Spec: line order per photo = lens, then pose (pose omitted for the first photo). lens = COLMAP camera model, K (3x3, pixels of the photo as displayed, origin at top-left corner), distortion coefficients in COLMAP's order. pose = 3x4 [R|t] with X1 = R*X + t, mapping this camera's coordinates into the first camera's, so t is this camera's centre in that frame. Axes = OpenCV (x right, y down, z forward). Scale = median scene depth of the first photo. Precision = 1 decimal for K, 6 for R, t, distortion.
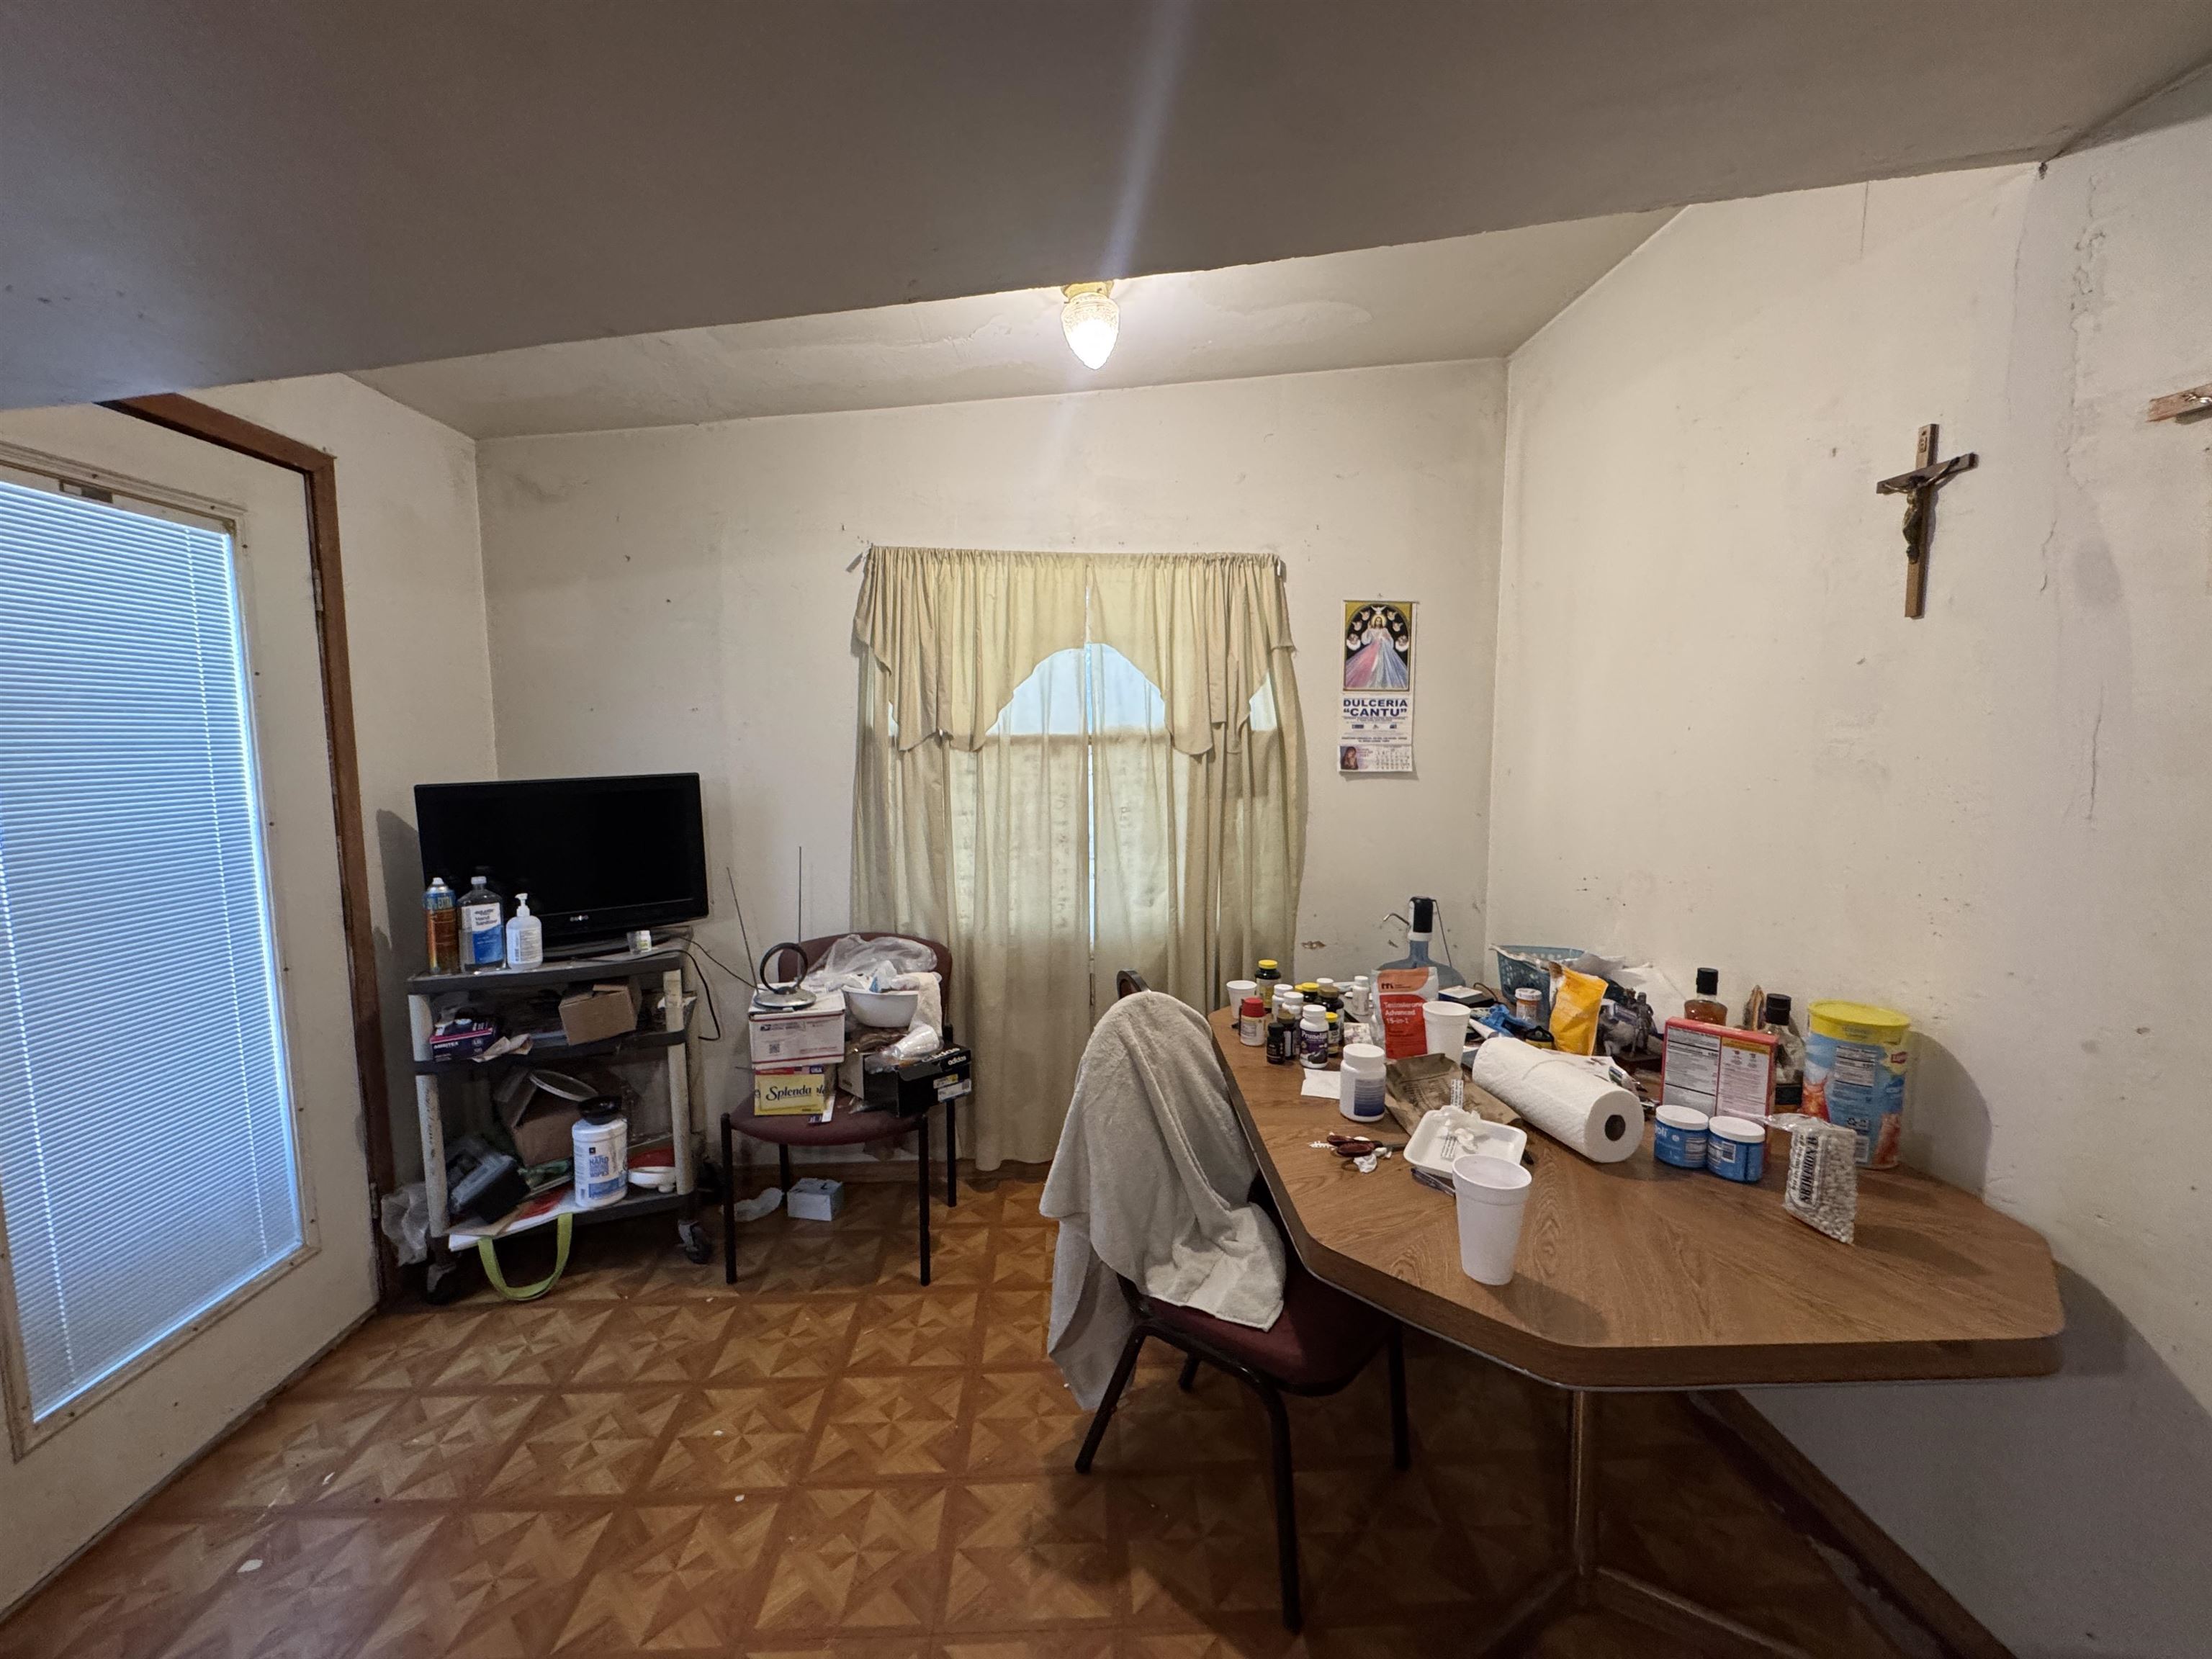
lens RADIAL K [[888.7, 0, 1107.8], [0, 888.7, 827.6], [0, 0, 1]] dist [-0.003626, 0.000315]
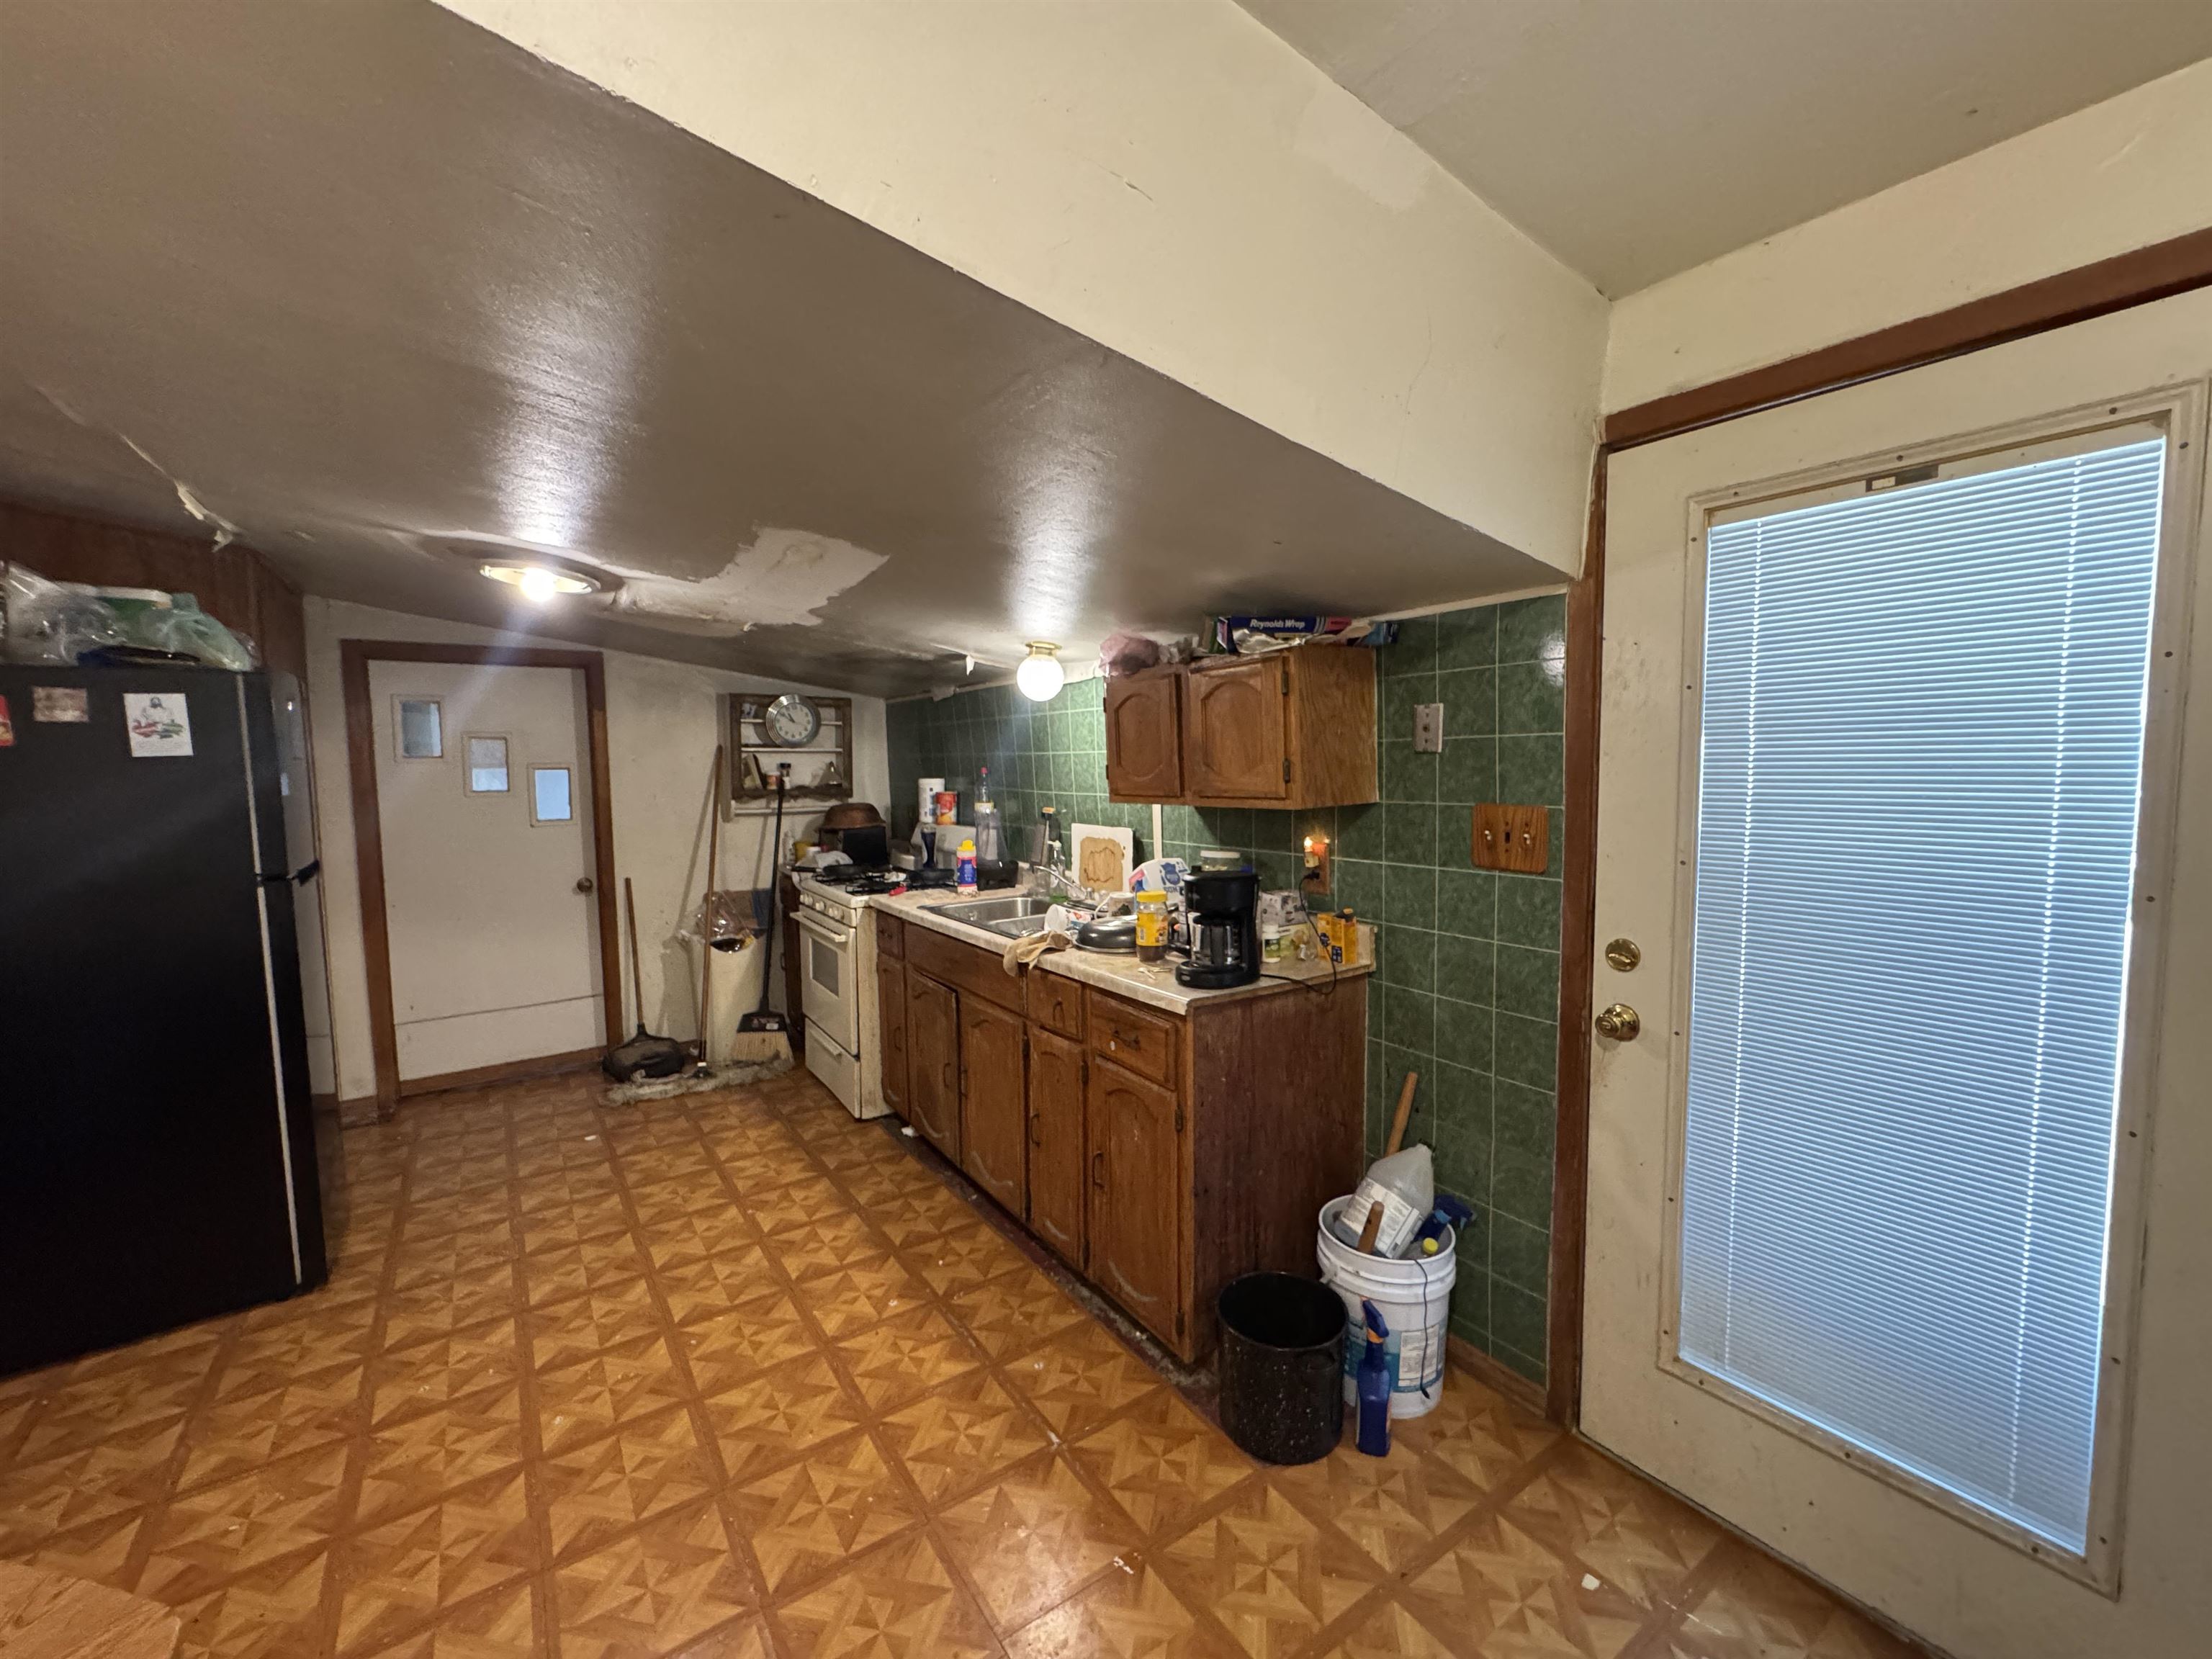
lens RADIAL K [[896.9, 0, 1106.0], [0, 896.9, 829.5], [0, 0, 1]] dist [-0.001601, -0.000081]
pose [[-0.844668, 0.054971, -0.532460, -0.001995], [-0.039401, 0.985630, 0.164261, -0.100389], [0.533838, 0.159725, -0.830364, 0.900424]]
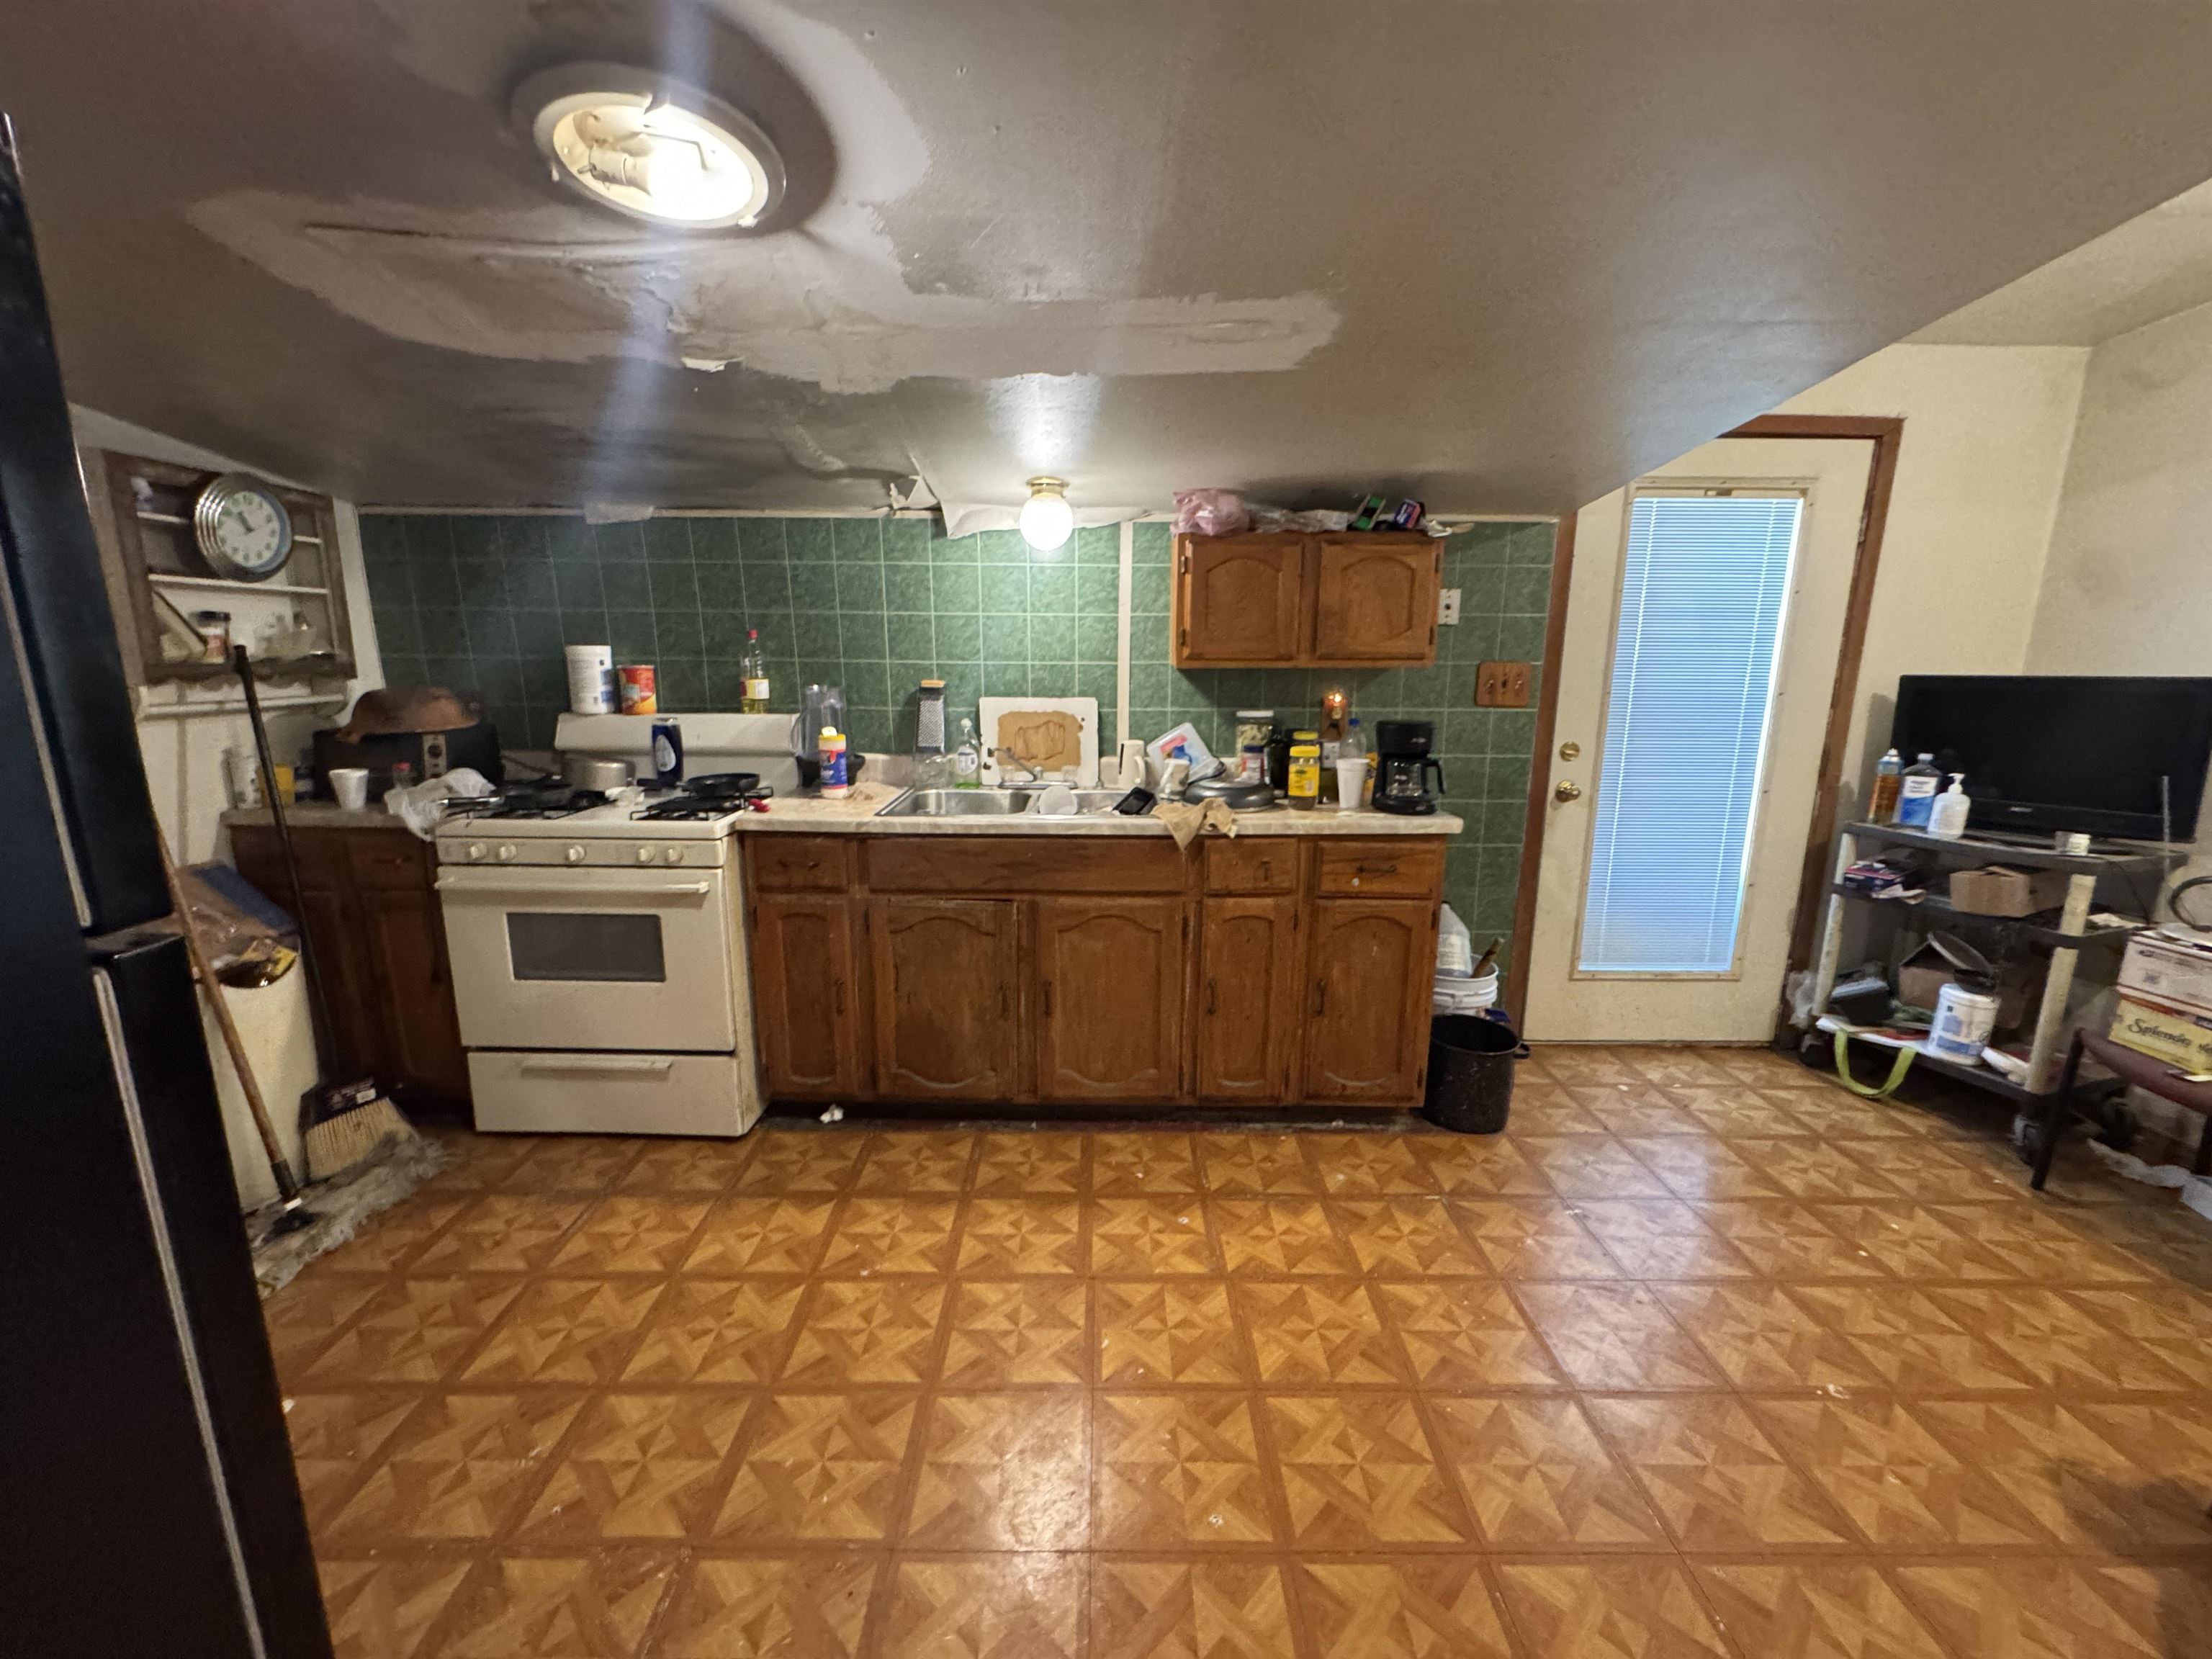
lens RADIAL K [[890.8, 0, 1107.8], [0, 890.8, 828.4], [0, 0, 1]] dist [-0.002705, 0.000525]
pose [[-0.033552, 0.205393, -0.978104, 0.499261], [-0.109527, 0.972005, 0.207869, 0.023324], [0.993417, 0.114103, -0.010117, -0.075704]]
